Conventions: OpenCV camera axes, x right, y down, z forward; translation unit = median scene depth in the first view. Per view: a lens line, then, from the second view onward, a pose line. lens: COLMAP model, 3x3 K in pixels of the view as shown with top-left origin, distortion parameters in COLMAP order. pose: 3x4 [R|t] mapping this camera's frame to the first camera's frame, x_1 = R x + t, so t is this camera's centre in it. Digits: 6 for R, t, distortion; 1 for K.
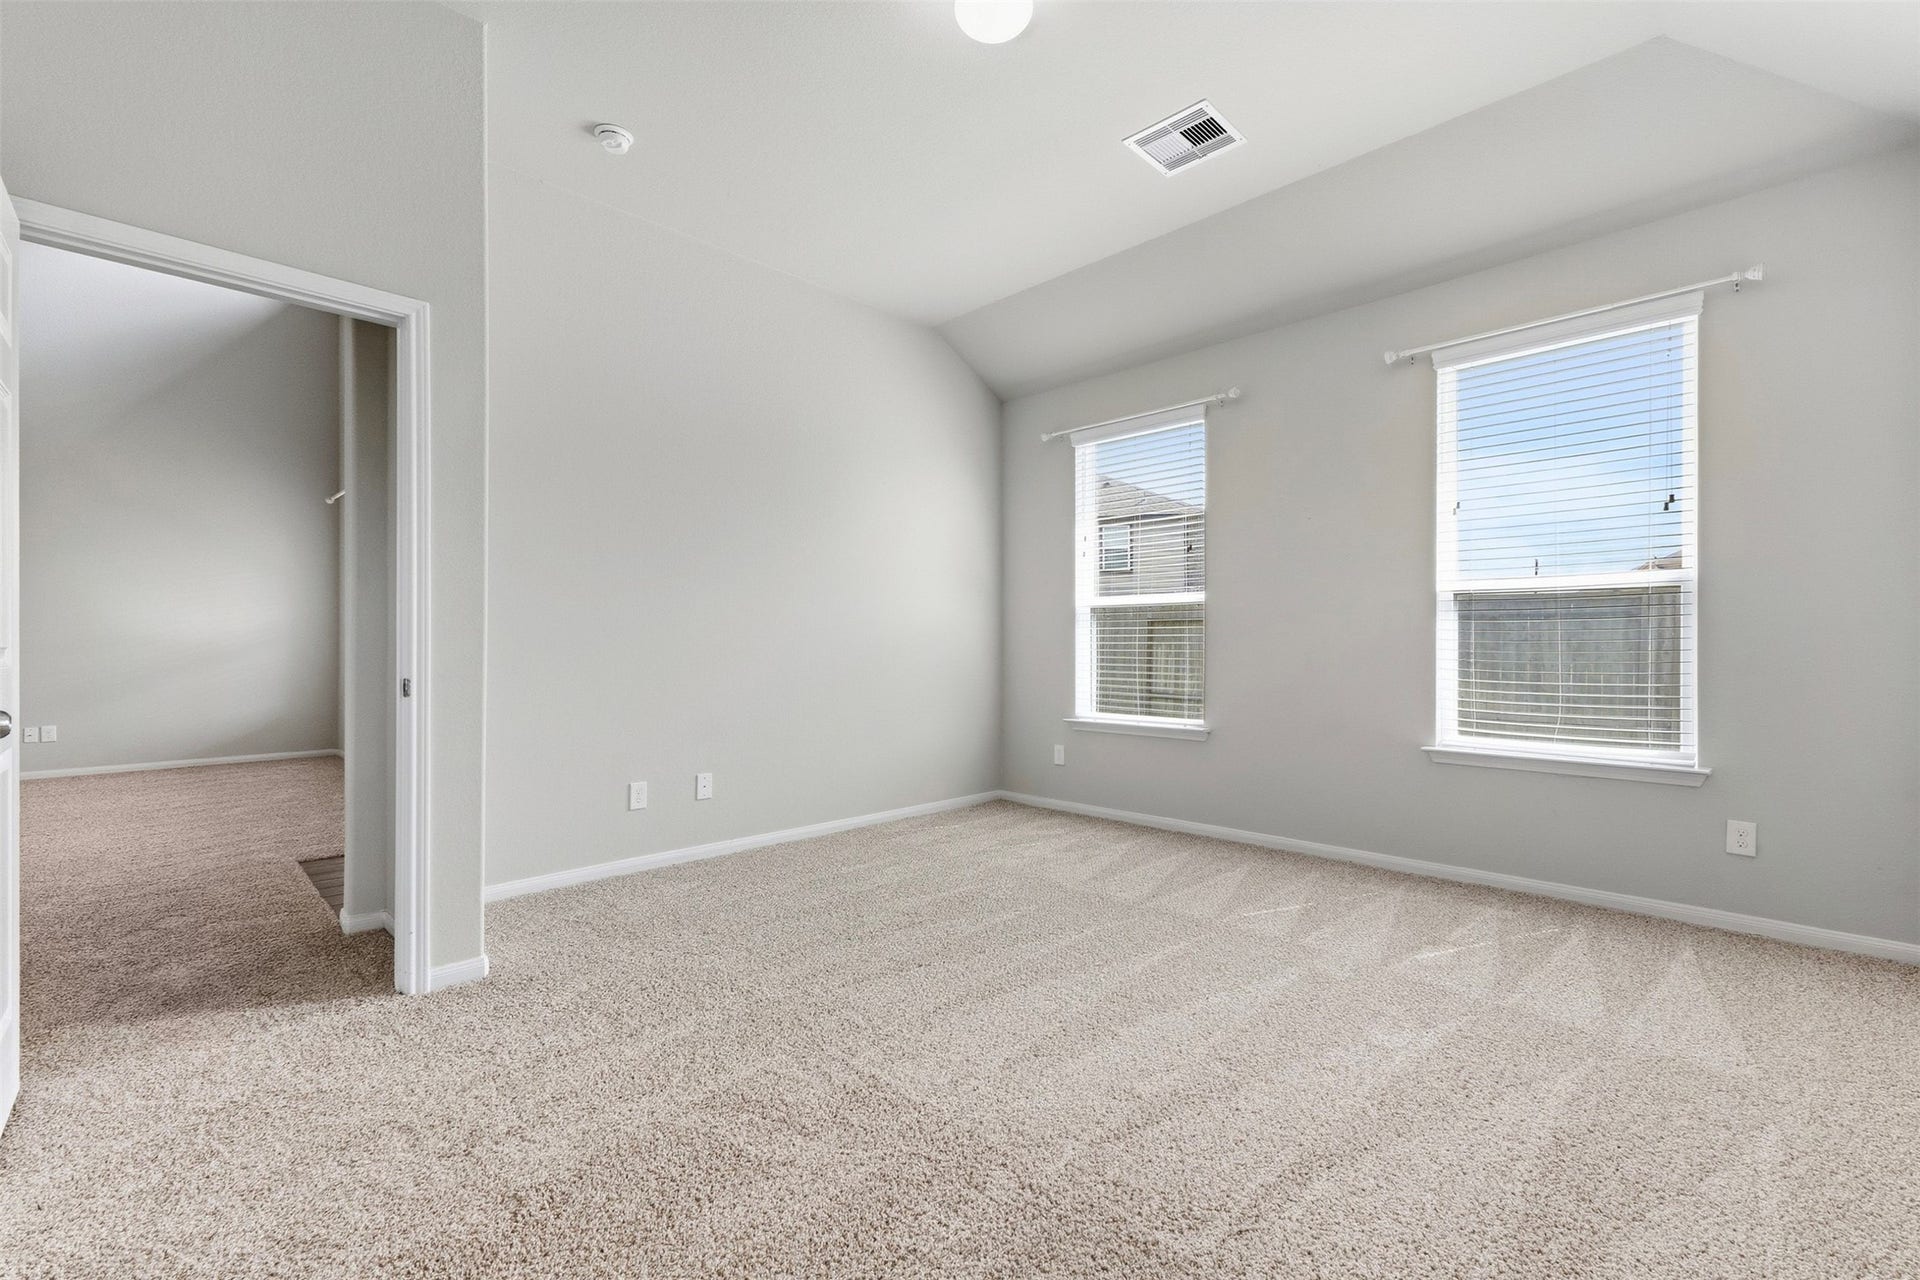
lens RADIAL K [[829.3, 0, 965.0], [0, 829.3, 637.5], [0, 0, 1]] dist [0.005044, 0.000435]
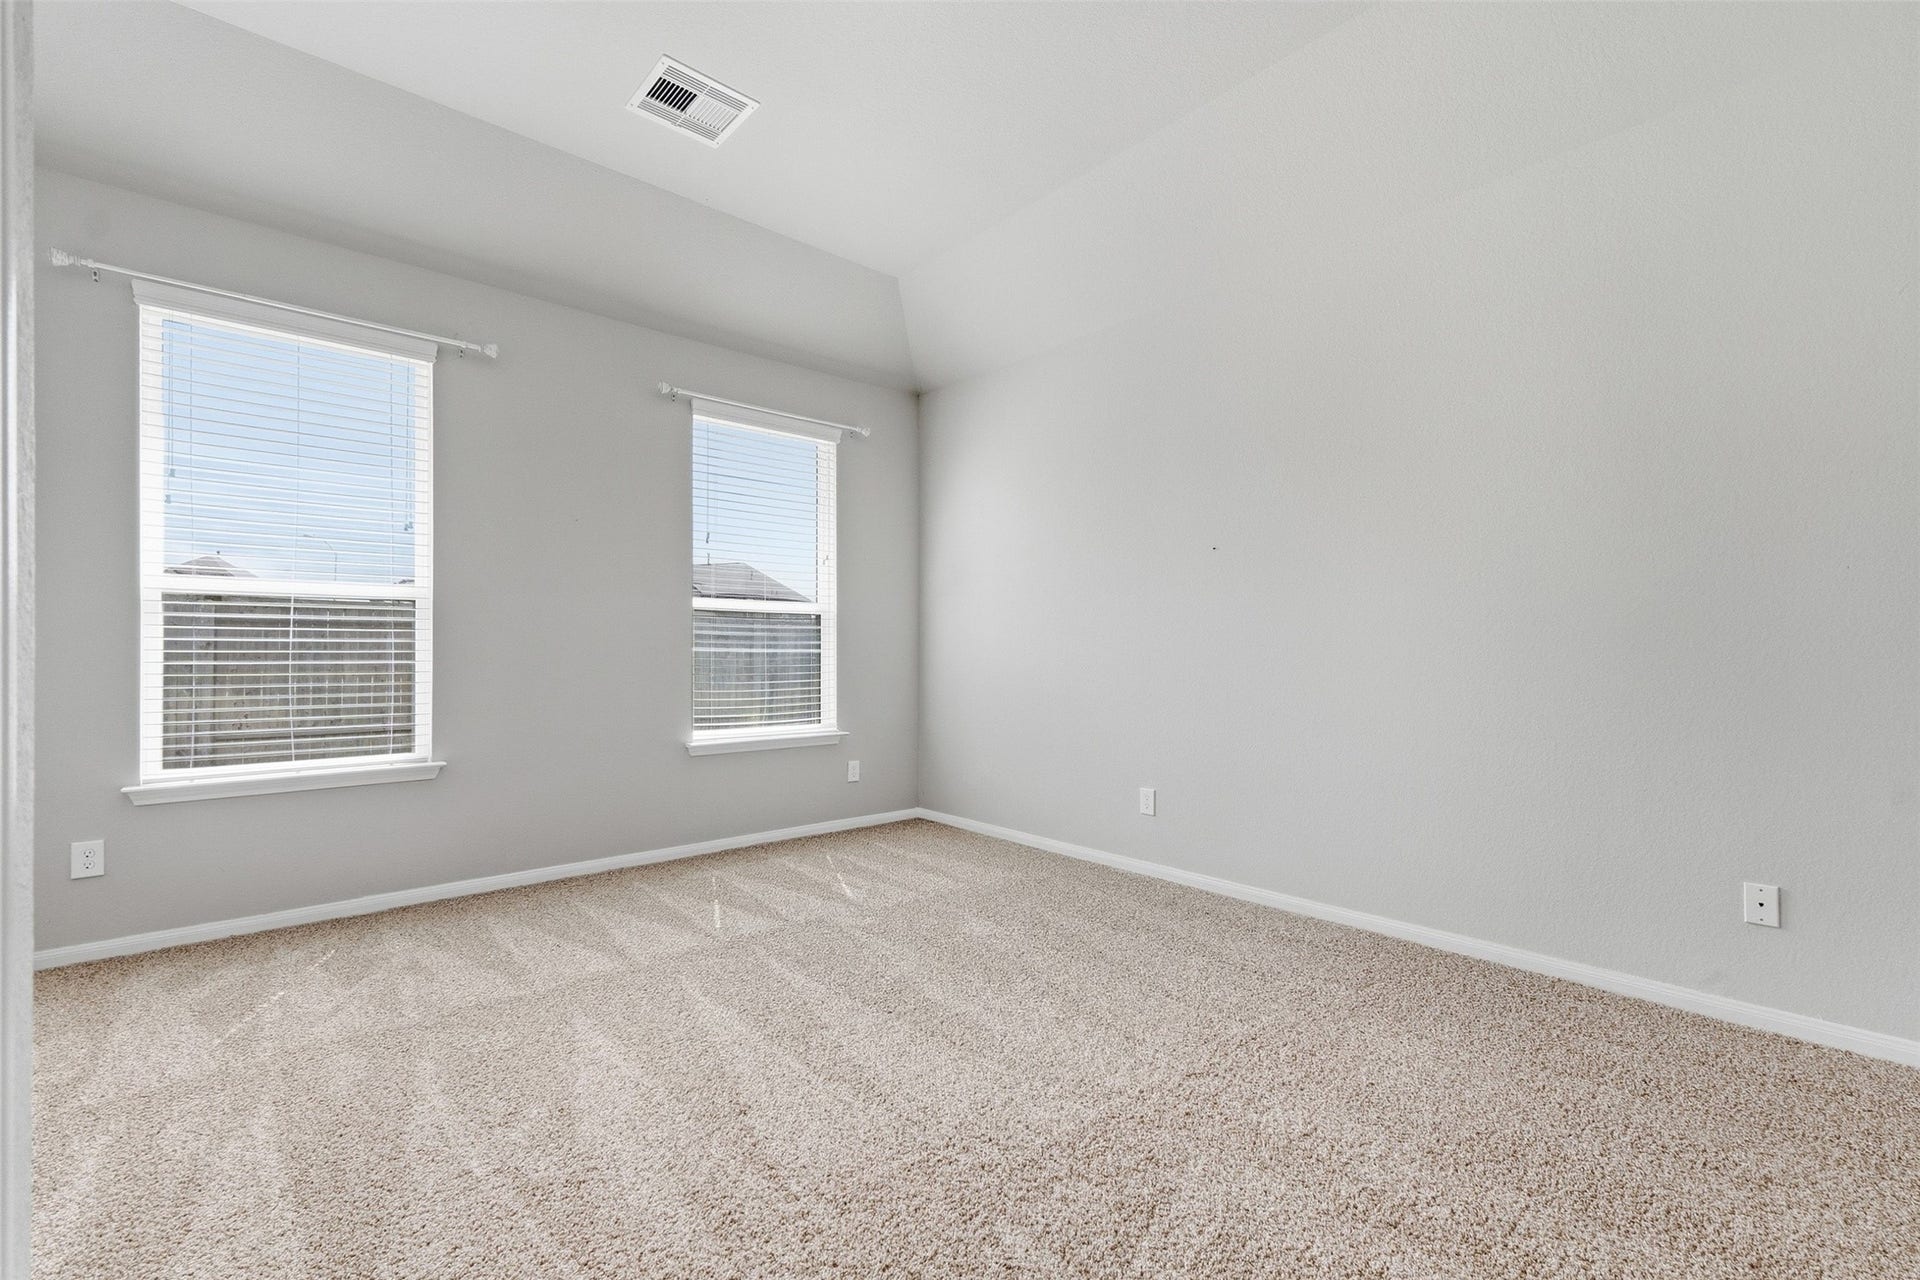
lens RADIAL K [[829.3, 0, 961.5], [0, 829.3, 646.9], [0, 0, 1]] dist [0.005044, 0.000435]
pose [[0.052562, 0.008476, 0.998582, -0.515118], [-0.006345, 0.999947, -0.008154, 0.006071], [-0.998597, -0.005908, 0.052613, 0.531758]]
